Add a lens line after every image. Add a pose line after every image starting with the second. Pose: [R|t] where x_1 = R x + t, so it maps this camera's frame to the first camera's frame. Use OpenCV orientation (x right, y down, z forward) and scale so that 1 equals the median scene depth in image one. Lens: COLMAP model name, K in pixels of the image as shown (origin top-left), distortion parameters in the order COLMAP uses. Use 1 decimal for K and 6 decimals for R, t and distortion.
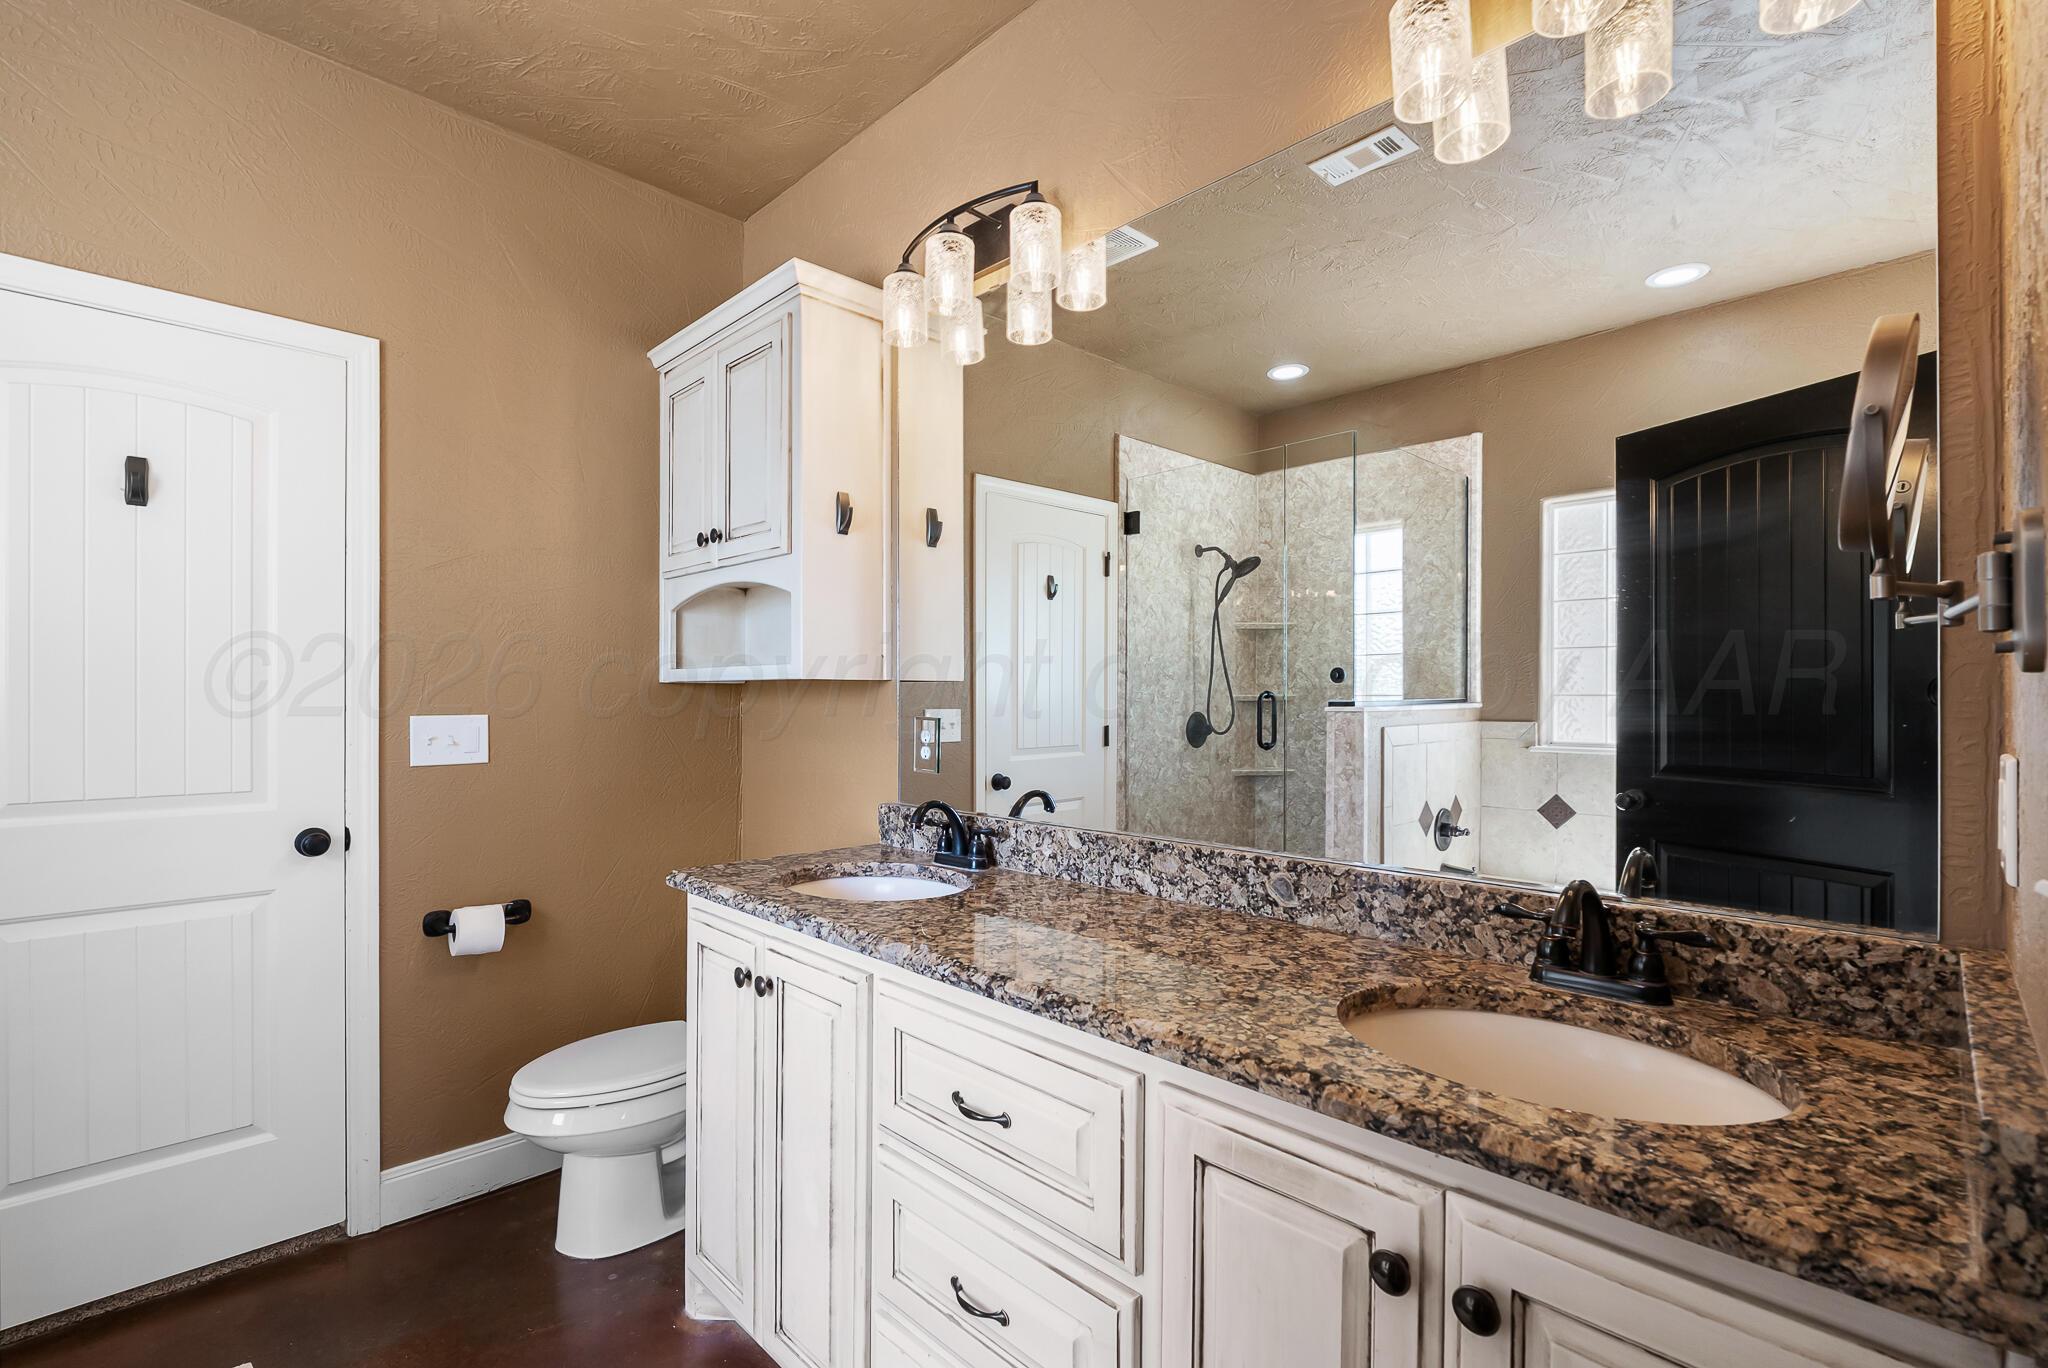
lens RADIAL K [[913.6, 0, 1021.0], [0, 913.6, 689.3], [0, 0, 1]] dist [-0.011590, 0.000918]
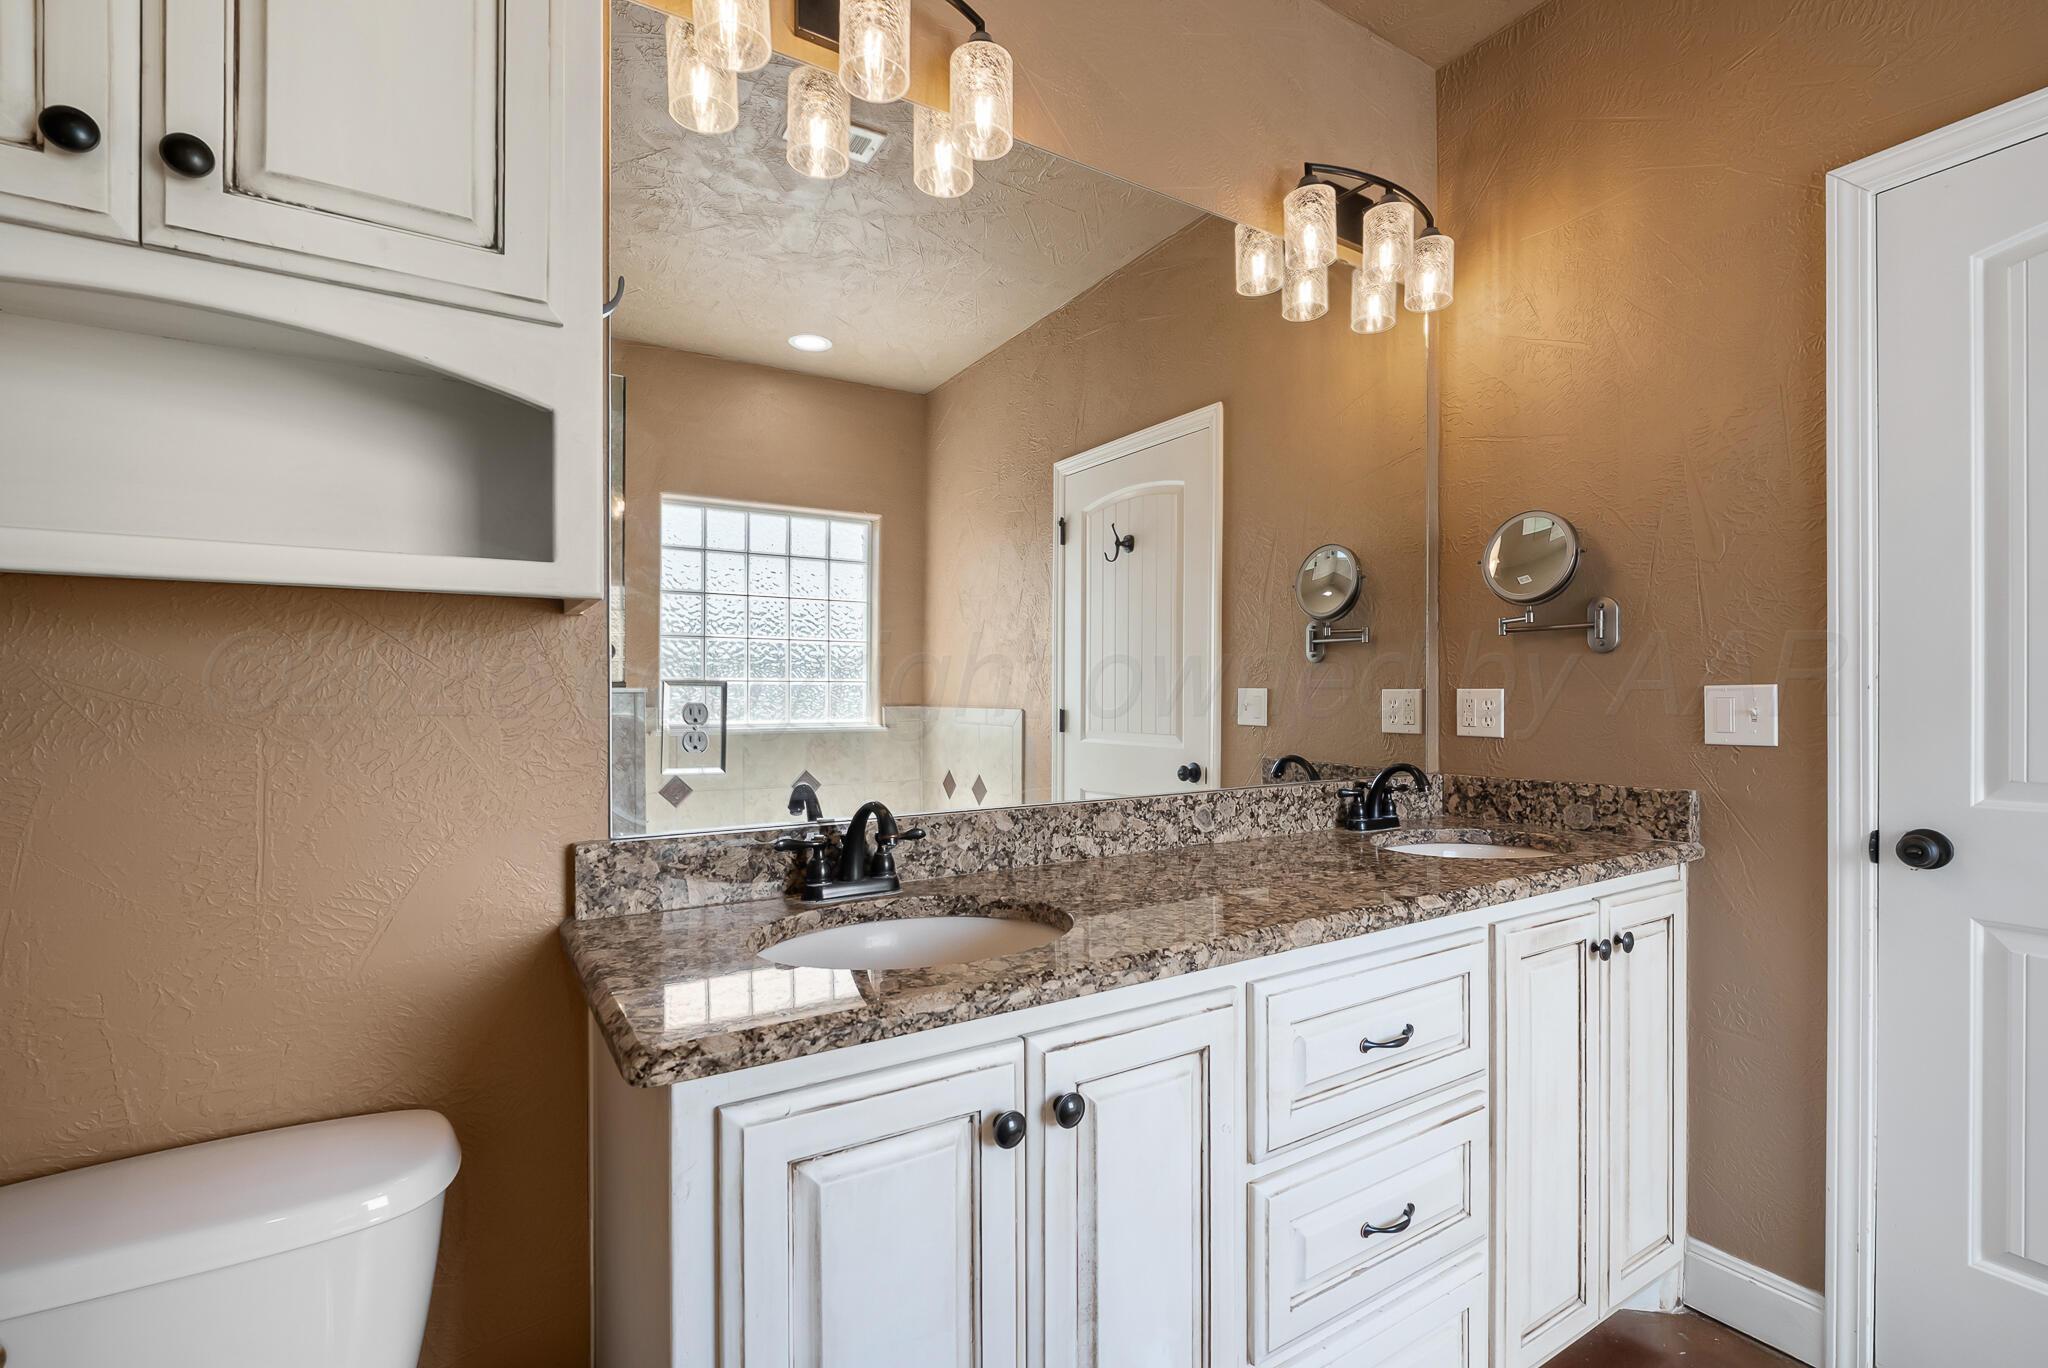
lens RADIAL K [[913.6, 0, 1015.1], [0, 913.6, 696.0], [0, 0, 1]] dist [-0.011590, 0.000918]
pose [[0.213808, 0.002196, 0.976873, -0.880516], [-0.004148, 0.999991, -0.001340, 0.054876], [-0.976867, -0.003765, 0.213815, 0.913163]]
